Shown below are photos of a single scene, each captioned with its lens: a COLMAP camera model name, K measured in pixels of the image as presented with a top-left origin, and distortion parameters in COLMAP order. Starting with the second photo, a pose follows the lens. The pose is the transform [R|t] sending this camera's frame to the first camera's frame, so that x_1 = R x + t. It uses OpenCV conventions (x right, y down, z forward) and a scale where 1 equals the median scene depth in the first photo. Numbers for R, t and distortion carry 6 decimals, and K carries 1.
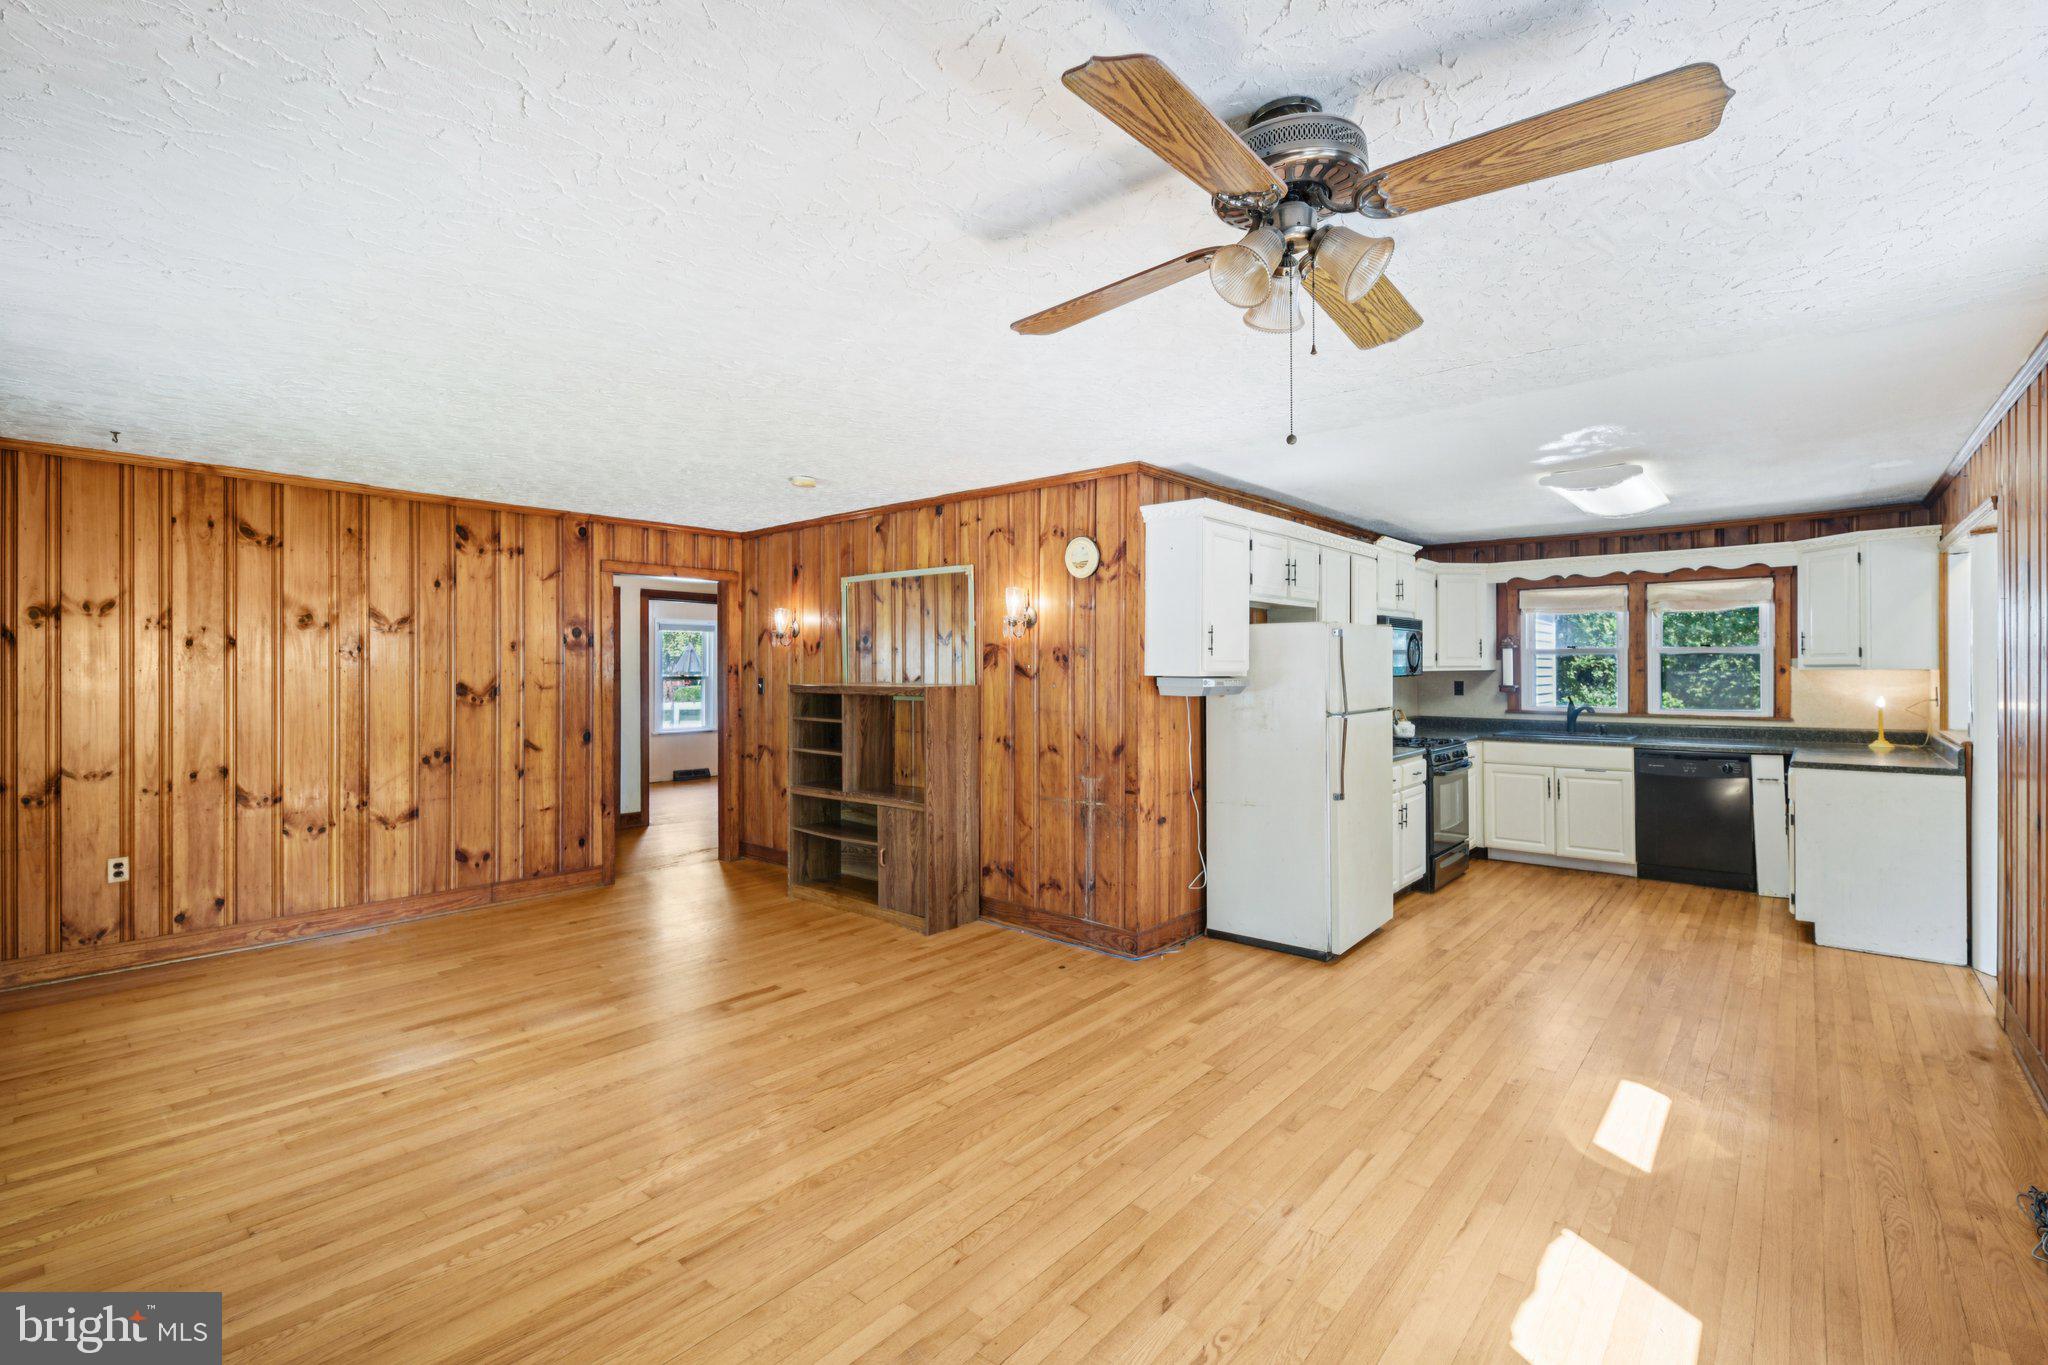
lens RADIAL K [[905.7, 0, 1020.6], [0, 905.7, 670.1], [0, 0, 1]] dist [0.015776, 0.000043]
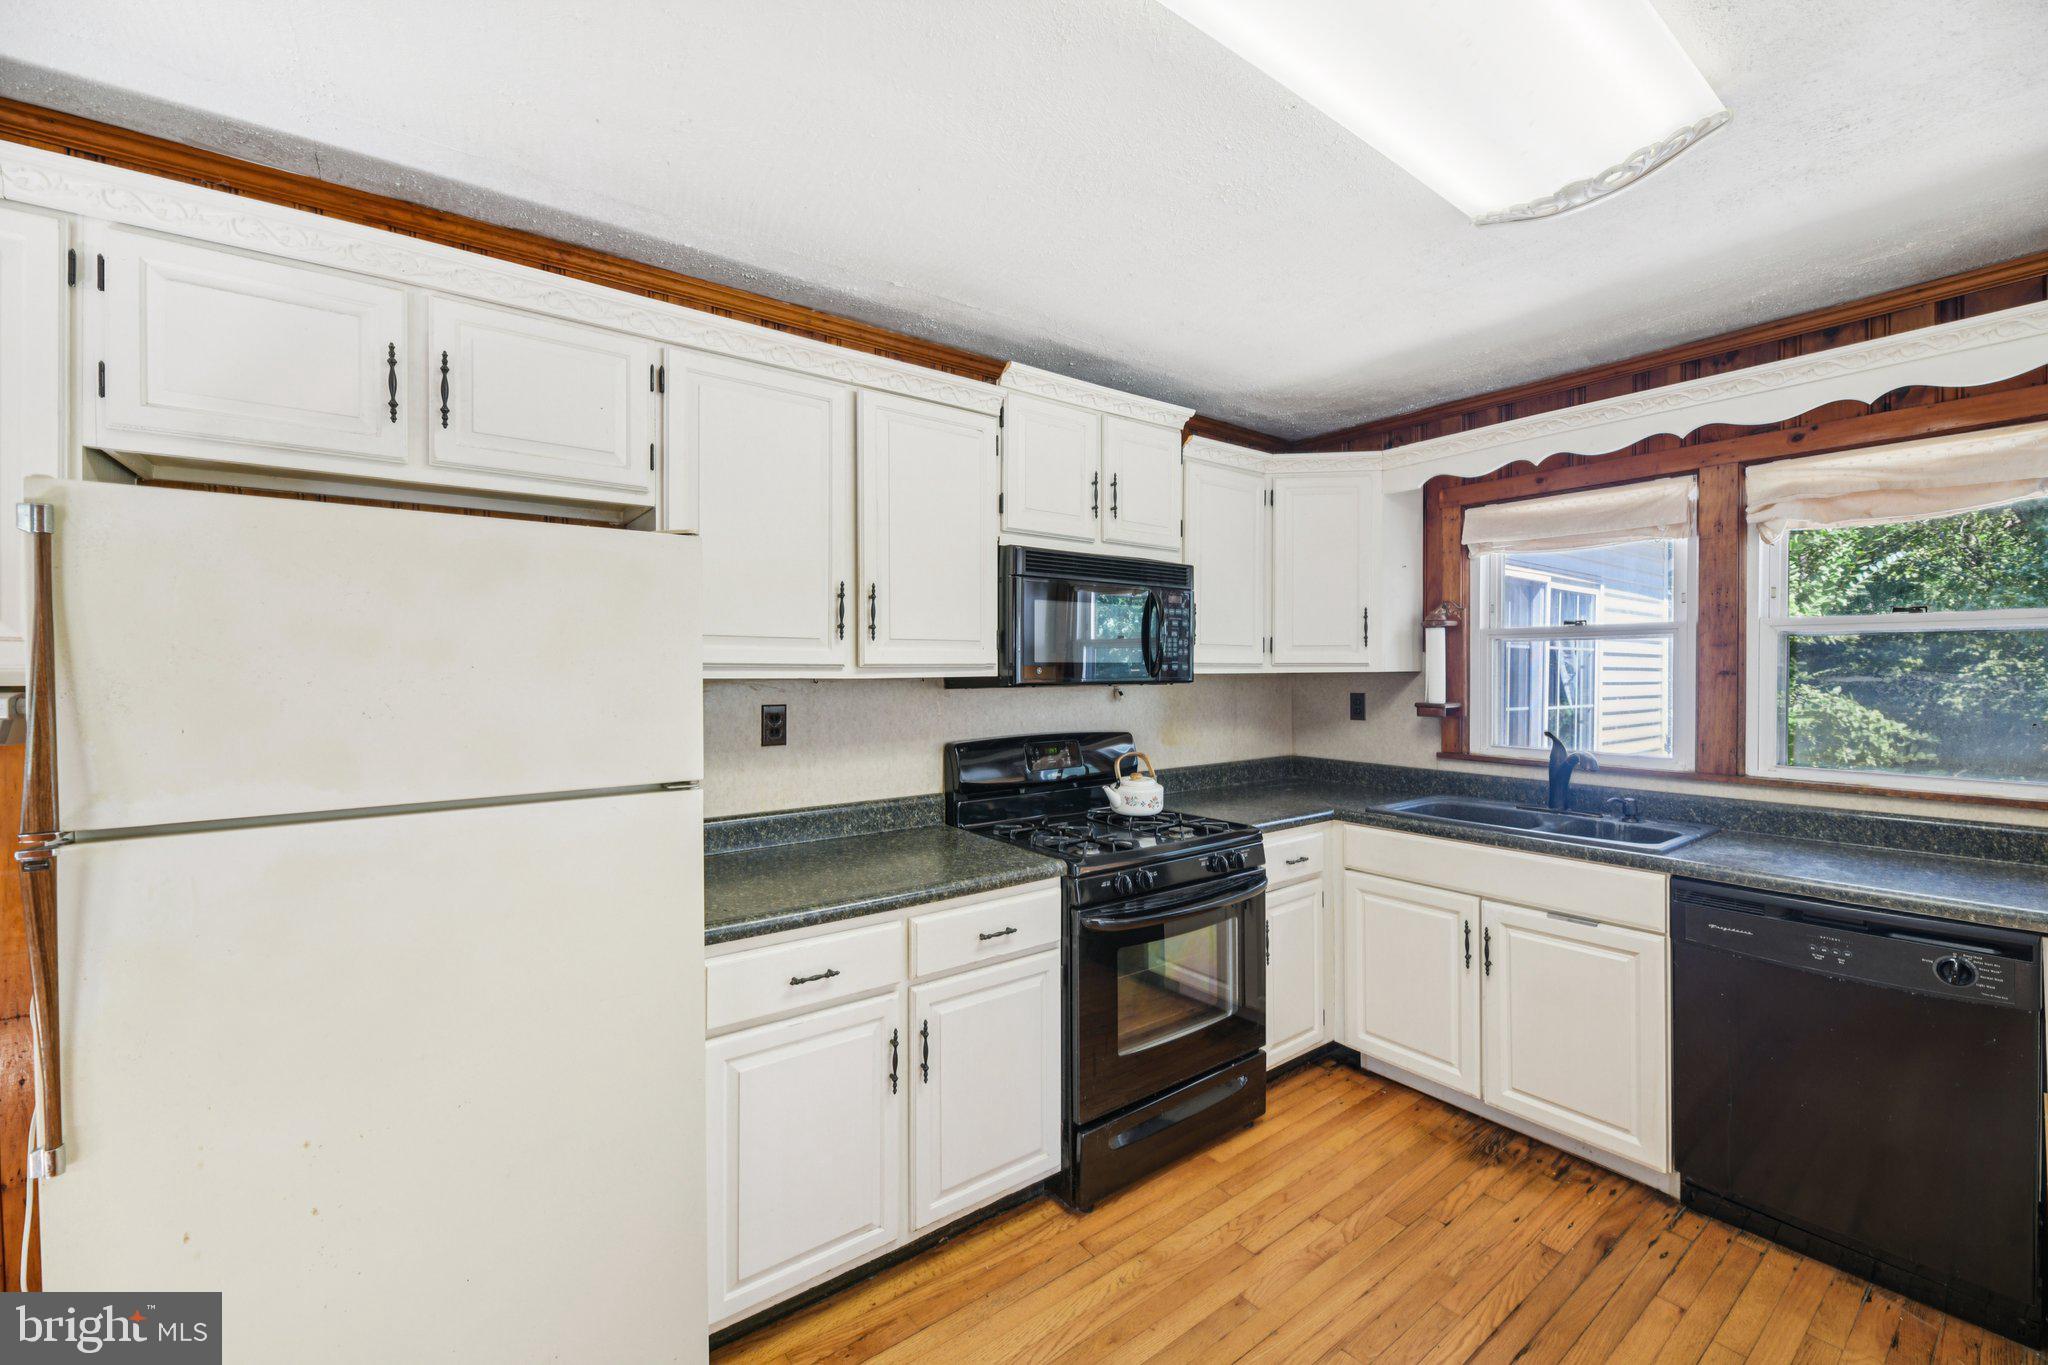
lens RADIAL K [[815.3, 0, 1024.0], [0, 815.3, 682.5], [0, 0, 1]] dist [-0.000805, -0.000020]
pose [[0.975479, 0.005283, -0.220028, 0.457379], [-0.002619, 0.999920, 0.012399, 0.000867], [0.220076, -0.011519, 0.975415, 0.575495]]
